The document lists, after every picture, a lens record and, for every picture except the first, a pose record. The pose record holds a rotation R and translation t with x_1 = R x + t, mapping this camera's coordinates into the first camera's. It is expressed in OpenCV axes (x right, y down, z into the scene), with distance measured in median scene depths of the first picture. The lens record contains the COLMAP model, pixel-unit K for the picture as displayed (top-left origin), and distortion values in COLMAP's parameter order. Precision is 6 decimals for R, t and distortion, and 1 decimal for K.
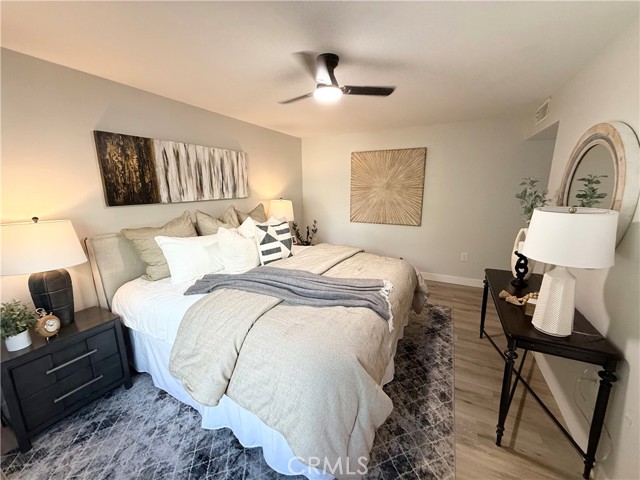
lens RADIAL K [[256.6, 0, 318.2], [0, 256.6, 240.0], [0, 0, 1]] dist [-0.000870, 0.001427]
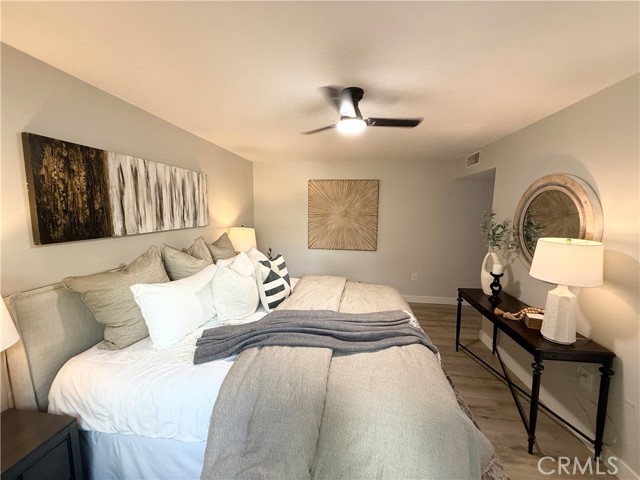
lens RADIAL K [[256.6, 0, 318.5], [0, 256.6, 239.7], [0, 0, 1]] dist [-0.000870, 0.001427]
pose [[0.940103, -0.023114, 0.340105, -0.337796], [0.053331, 0.995386, -0.079766, -0.048591], [-0.336692, 0.093127, 0.936998, 0.126216]]
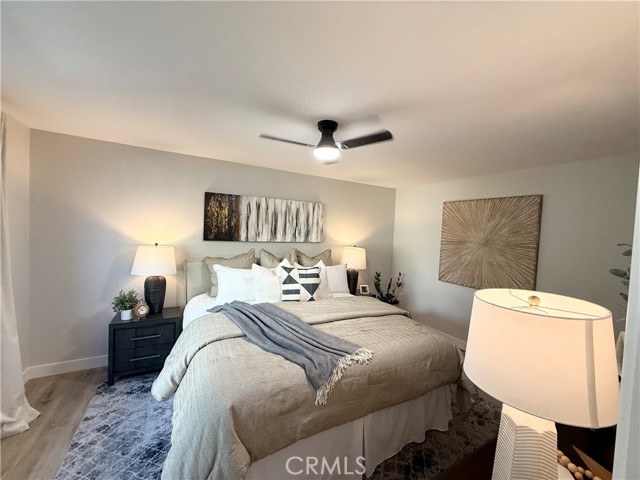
lens RADIAL K [[256.6, 0, 317.0], [0, 256.6, 238.4], [0, 0, 1]] dist [-0.000870, 0.001427]
pose [[0.829104, 0.067903, -0.554955, 0.499769], [-0.168037, 0.976969, -0.131509, -0.053690], [0.533244, 0.202288, 0.821420, 0.122905]]
